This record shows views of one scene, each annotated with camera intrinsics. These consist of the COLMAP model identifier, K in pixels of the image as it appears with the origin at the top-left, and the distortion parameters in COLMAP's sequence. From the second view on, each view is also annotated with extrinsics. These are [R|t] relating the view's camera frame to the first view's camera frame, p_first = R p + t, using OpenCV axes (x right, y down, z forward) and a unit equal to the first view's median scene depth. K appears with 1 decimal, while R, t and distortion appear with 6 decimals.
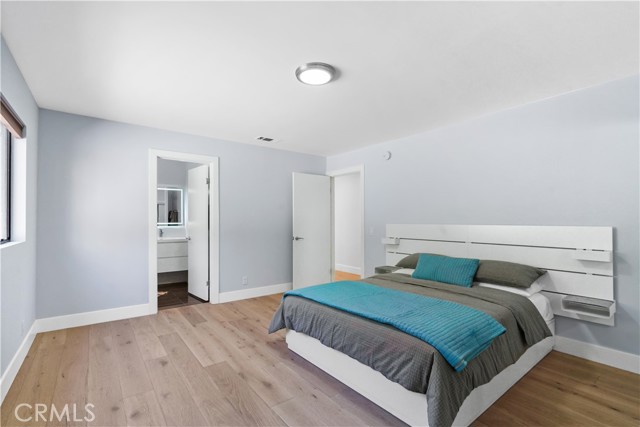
lens RADIAL K [[294.9, 0, 317.5], [0, 294.9, 212.1], [0, 0, 1]] dist [-0.002973, -0.000071]
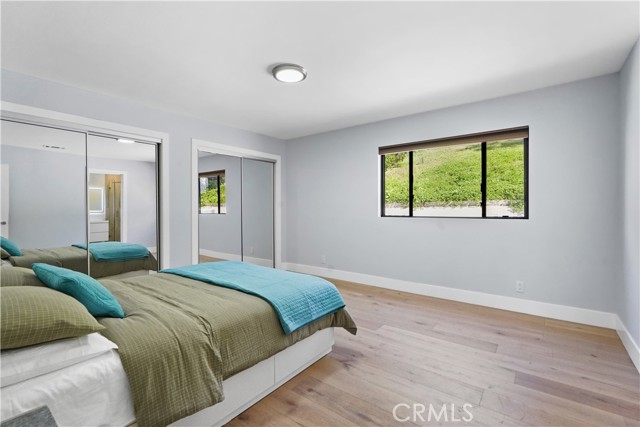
lens RADIAL K [[294.9, 0, 317.5], [0, 294.9, 212.1], [0, 0, 1]] dist [-0.002973, -0.000071]
pose [[-0.967165, 0.004035, -0.254116, 0.149472], [0.005320, 0.999976, -0.004370, 0.059773], [0.254092, -0.005579, -0.967164, 1.749638]]
